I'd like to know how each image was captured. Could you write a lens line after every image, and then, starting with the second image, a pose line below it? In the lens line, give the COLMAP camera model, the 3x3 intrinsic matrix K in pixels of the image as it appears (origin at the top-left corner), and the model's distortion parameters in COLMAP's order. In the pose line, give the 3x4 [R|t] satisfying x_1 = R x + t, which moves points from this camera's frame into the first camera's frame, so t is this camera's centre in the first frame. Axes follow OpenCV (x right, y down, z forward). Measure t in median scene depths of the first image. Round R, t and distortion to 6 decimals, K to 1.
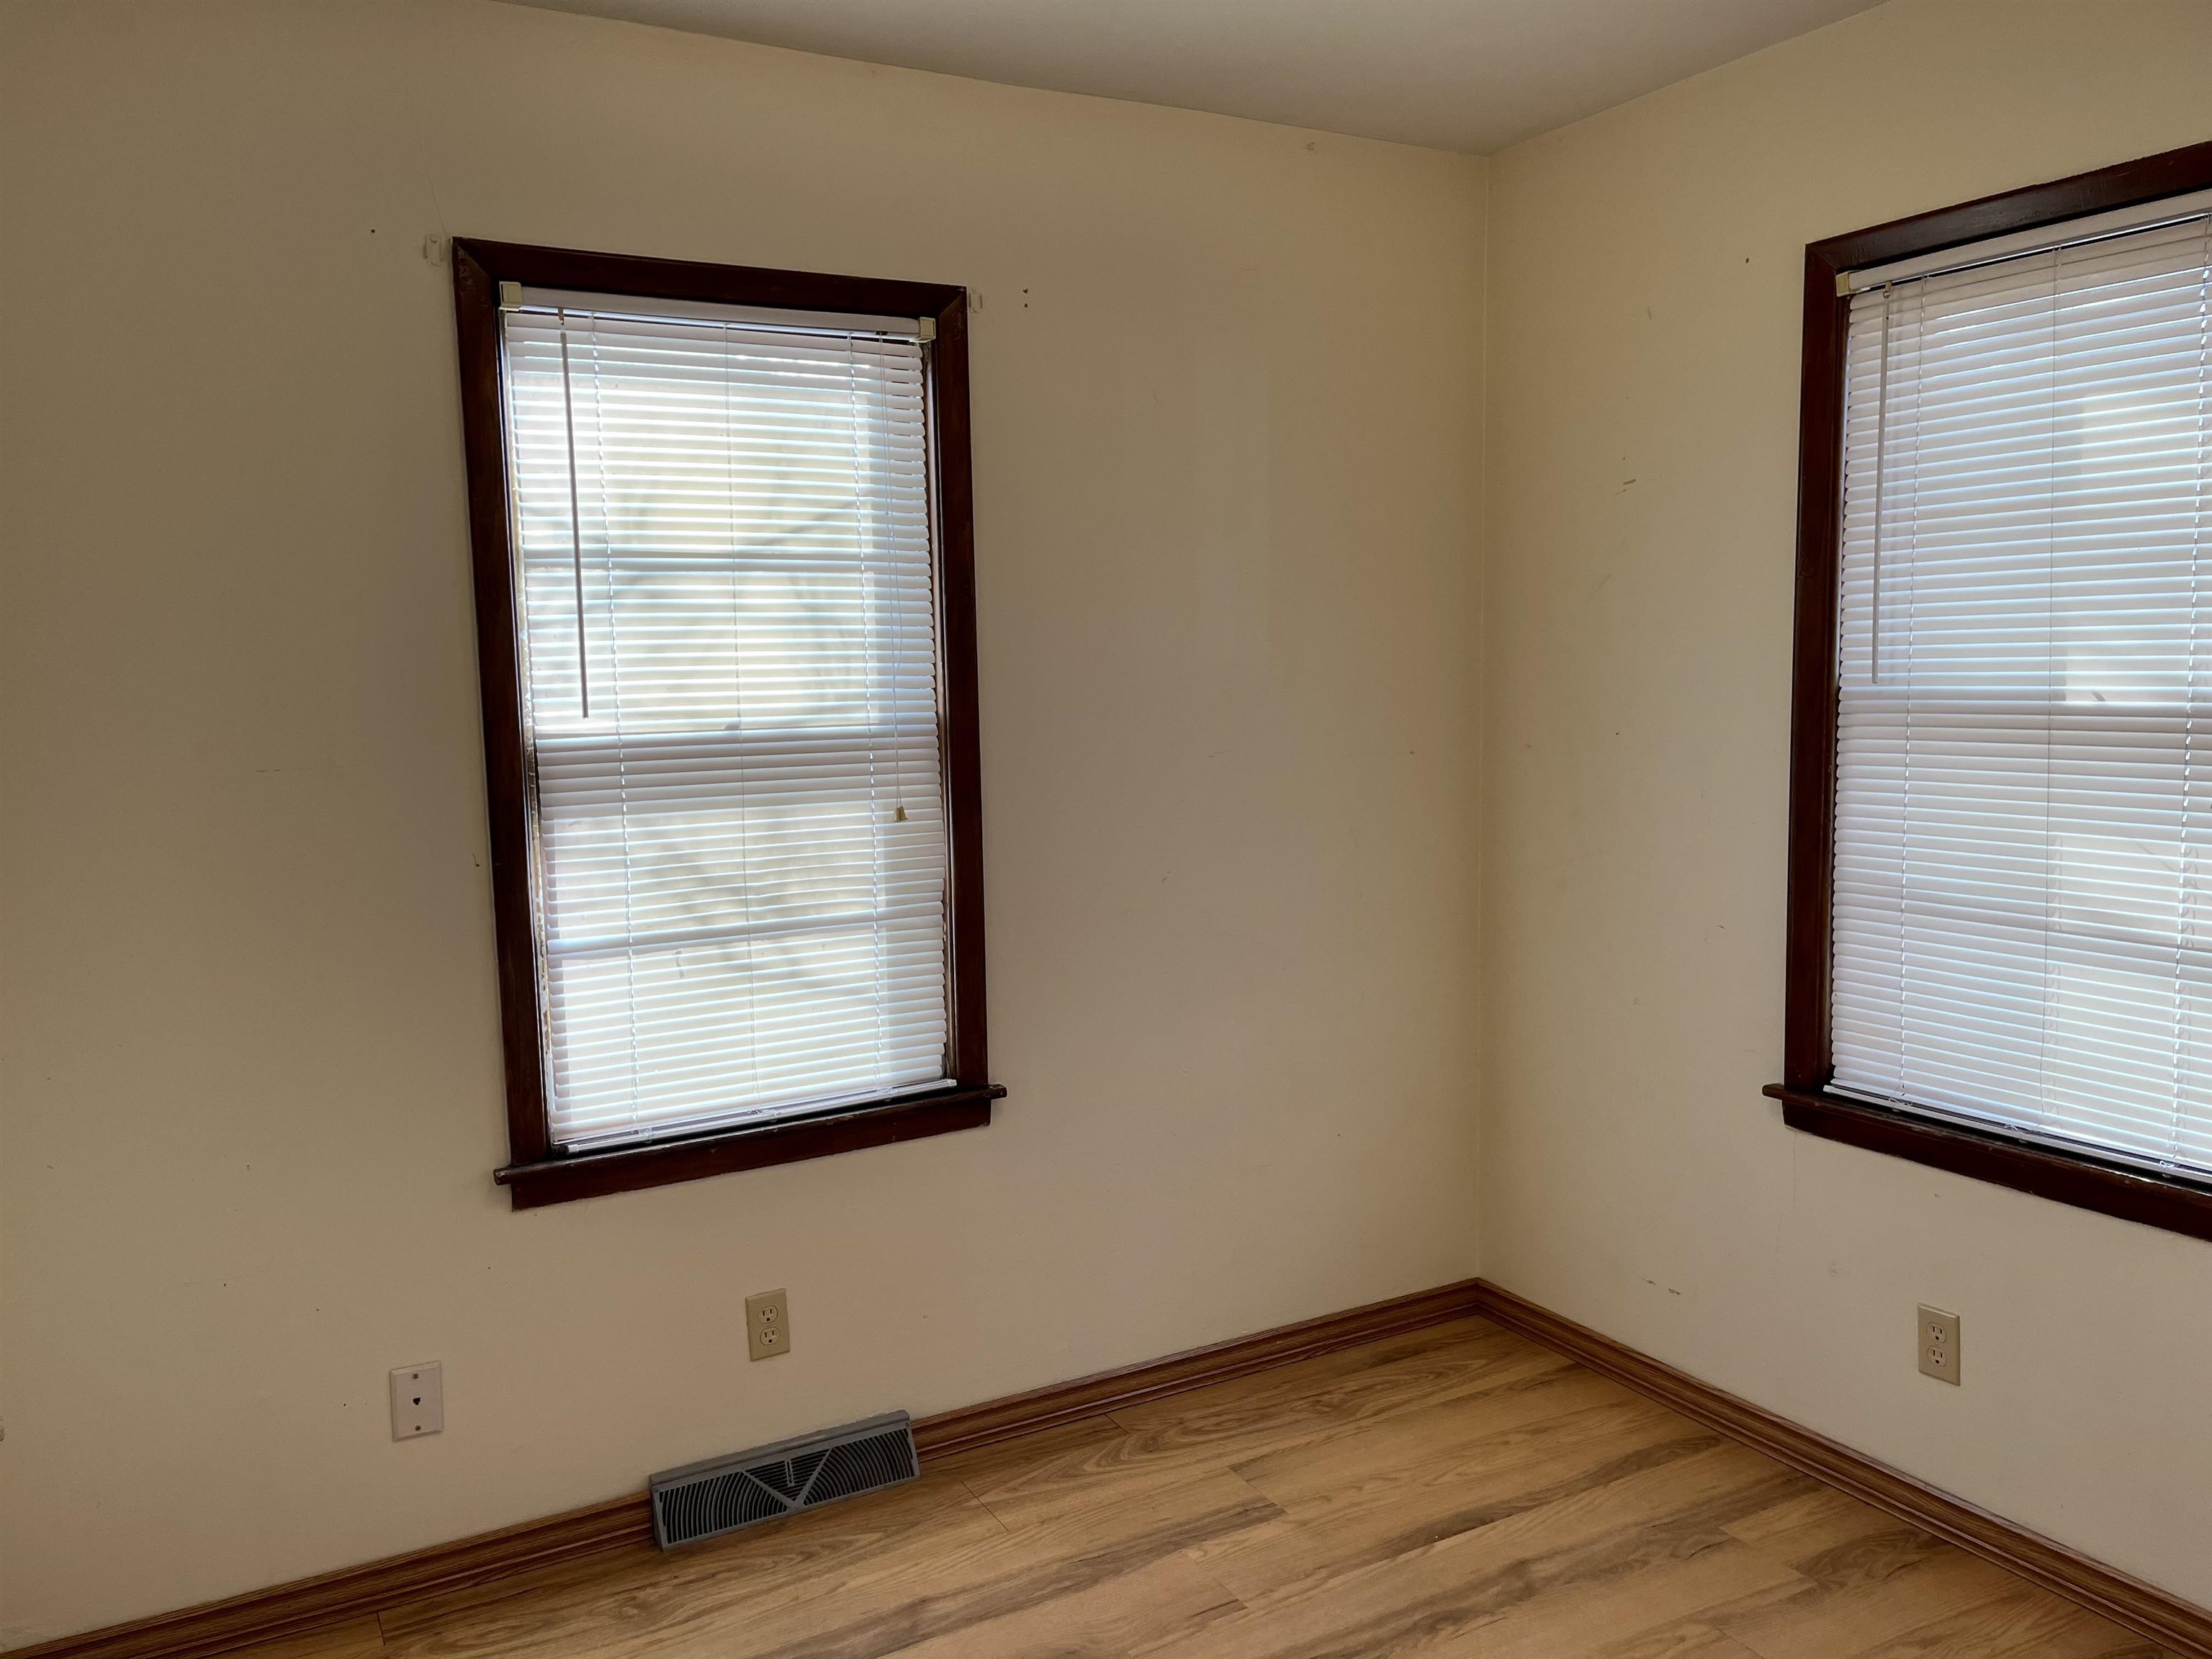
lens RADIAL K [[1647.9, 0, 1111.1], [0, 1647.9, 841.9], [0, 0, 1]] dist [0.062914, -0.081739]
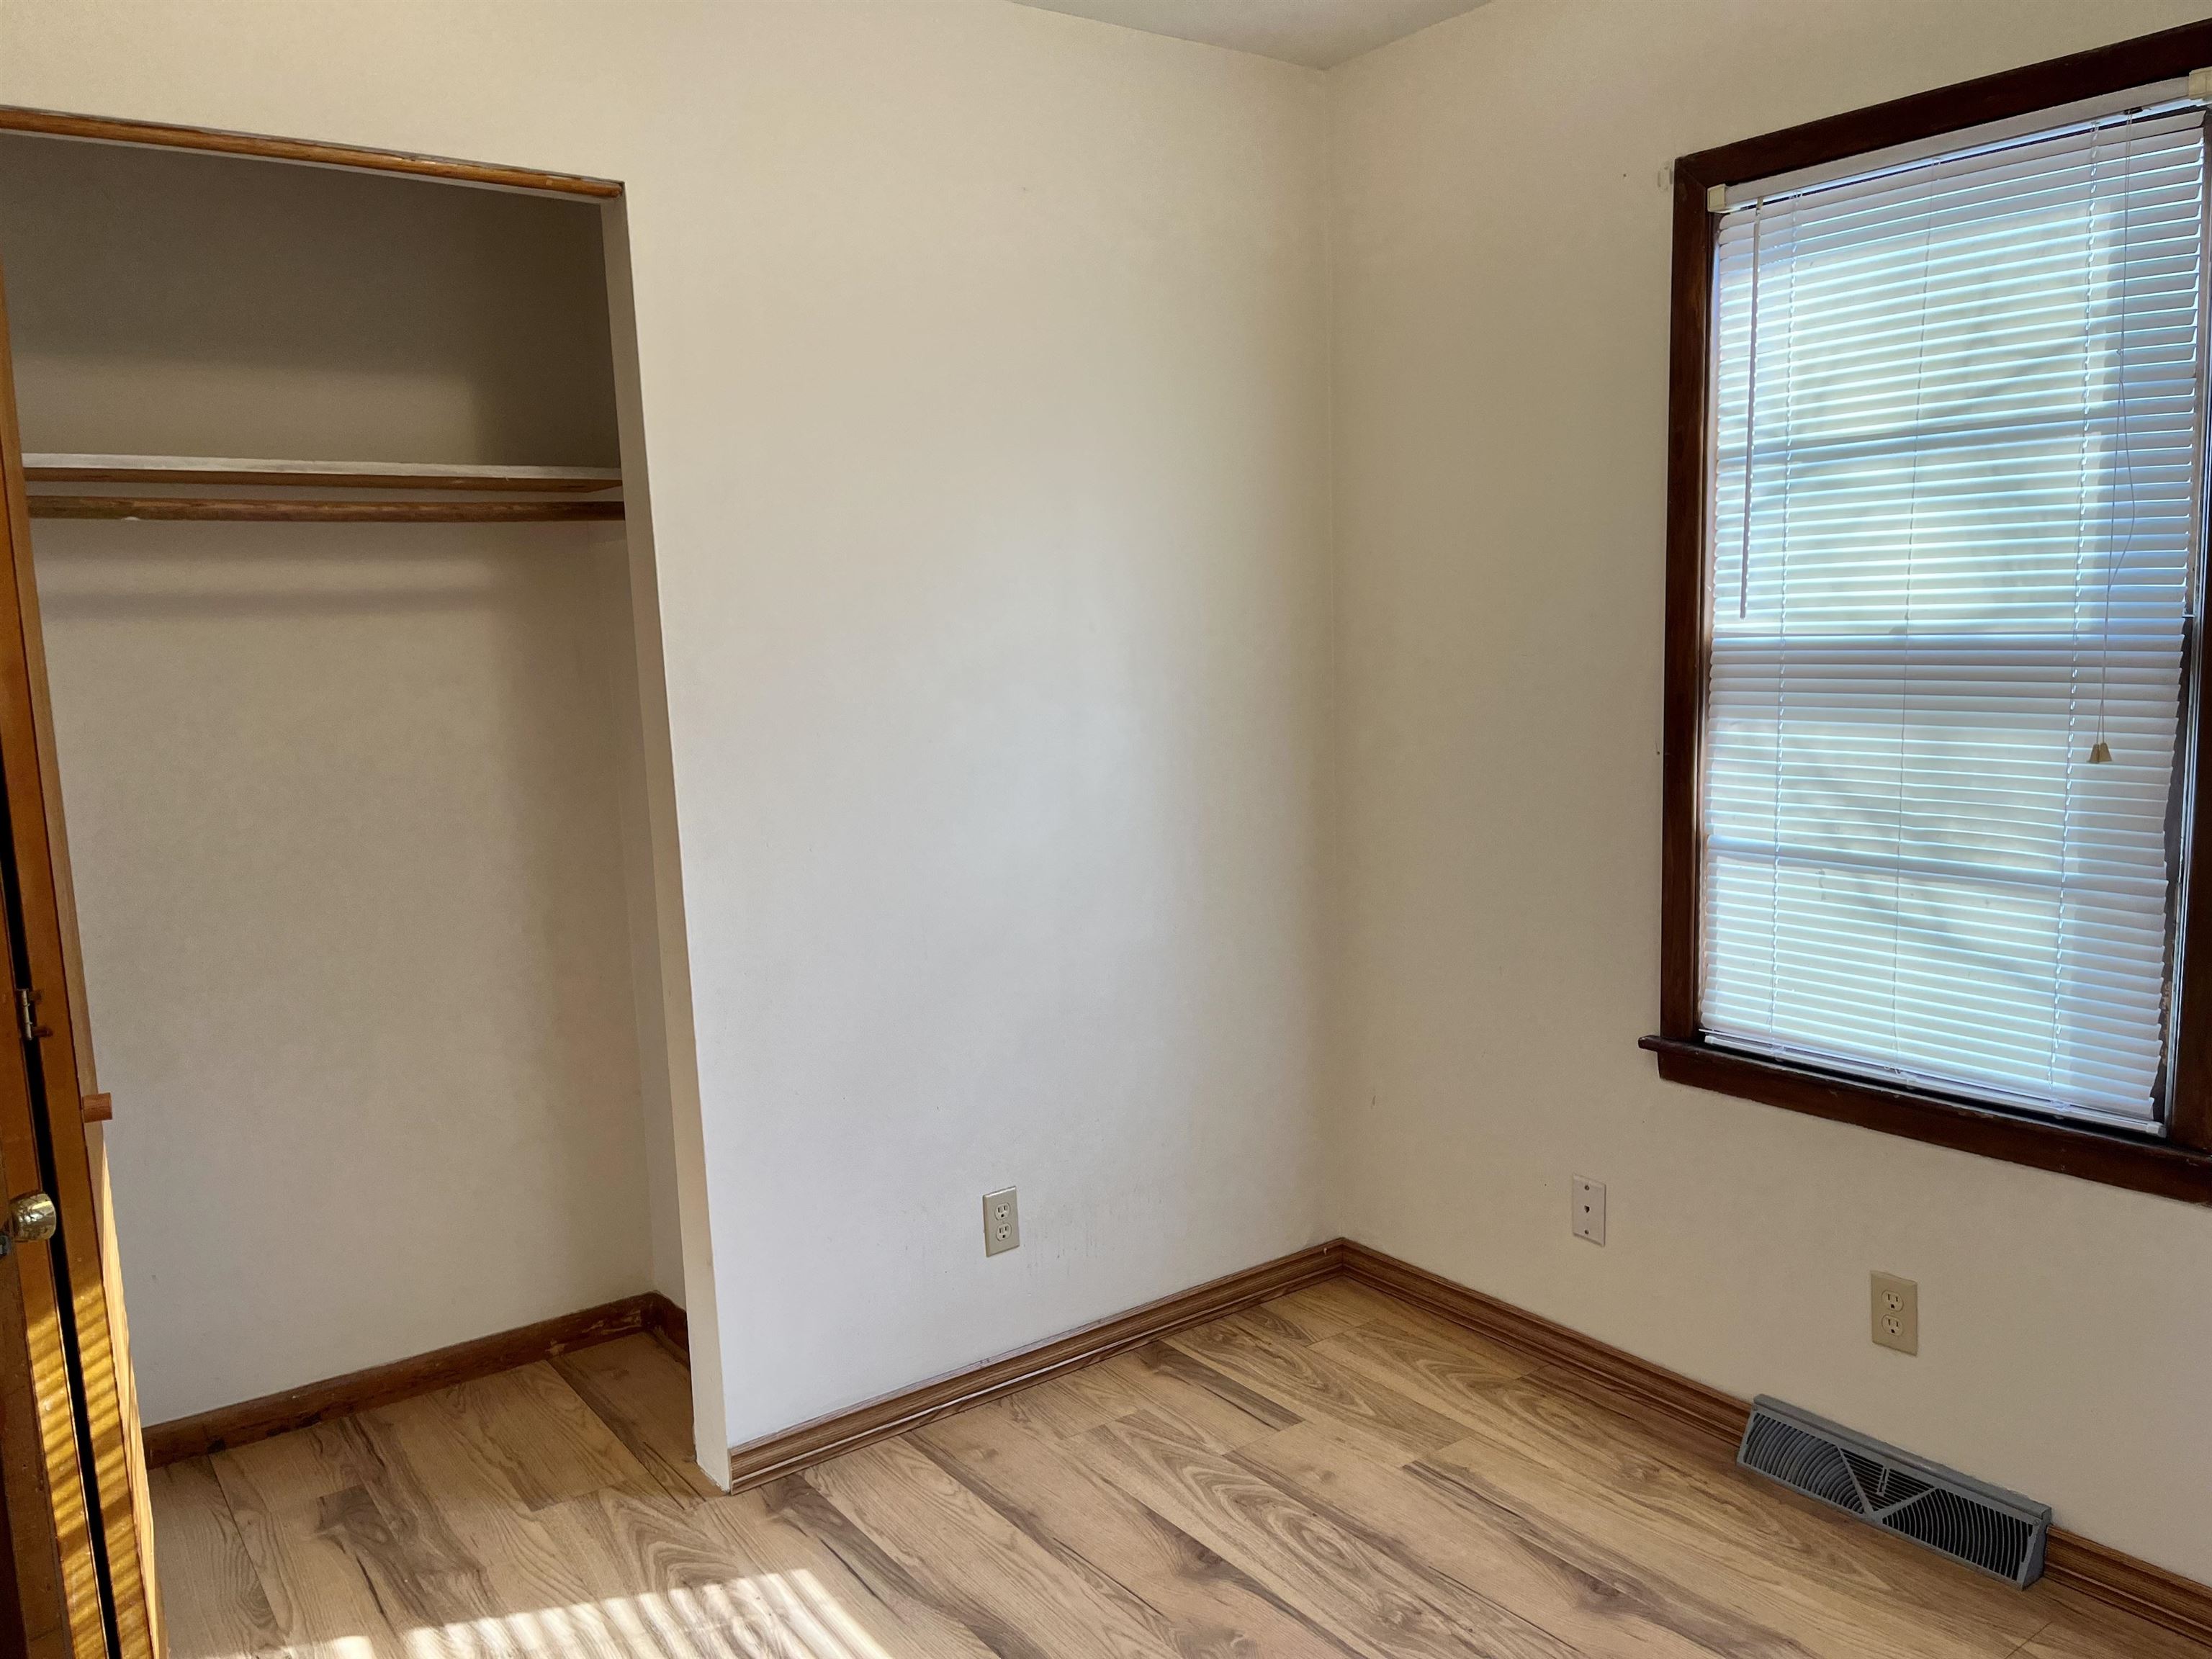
lens RADIAL K [[1647.9, 0, 1111.1], [0, 1647.9, 841.9], [0, 0, 1]] dist [0.062914, -0.081739]
pose [[0.123579, 0.153138, -0.980447, 0.602048], [-0.085370, 0.985998, 0.143245, -0.049935], [0.988656, 0.065998, 0.134922, 0.474755]]
